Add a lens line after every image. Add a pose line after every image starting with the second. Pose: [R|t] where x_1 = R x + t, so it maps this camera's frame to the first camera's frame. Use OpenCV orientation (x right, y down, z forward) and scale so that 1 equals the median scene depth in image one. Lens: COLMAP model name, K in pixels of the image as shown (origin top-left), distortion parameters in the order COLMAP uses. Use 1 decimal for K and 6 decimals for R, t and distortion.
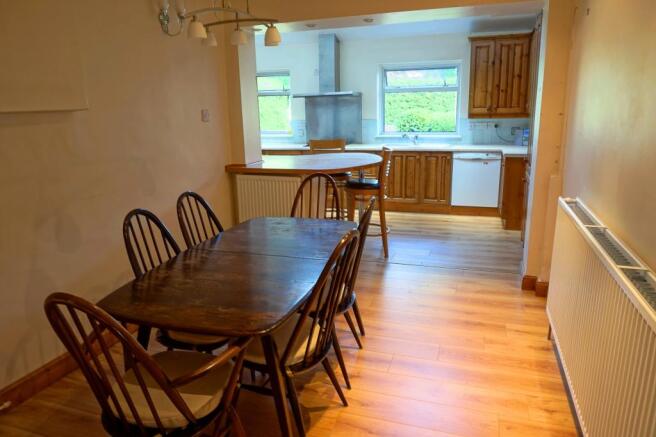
lens RADIAL K [[442.1, 0, 328.0], [0, 442.1, 218.5], [0, 0, 1]] dist [-0.068513, 0.062657]
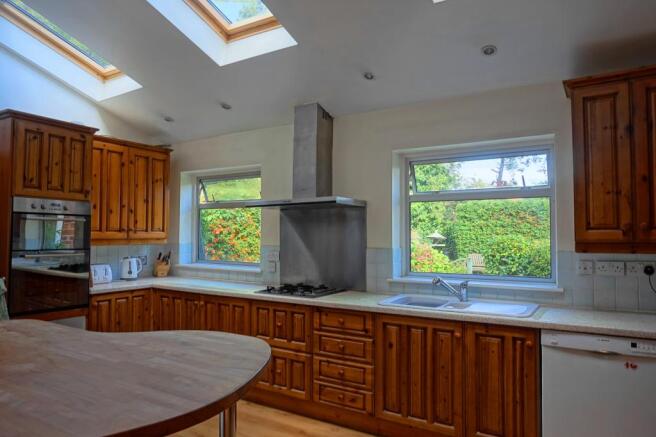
lens RADIAL K [[442.1, 0, 328.0], [0, 442.1, 218.5], [0, 0, 1]] dist [-0.068513, 0.062657]
pose [[0.972420, 0.015074, -0.232751, 0.175012], [-0.078437, 0.960922, -0.265472, -0.122281], [0.219654, 0.276407, 0.935602, 0.513842]]
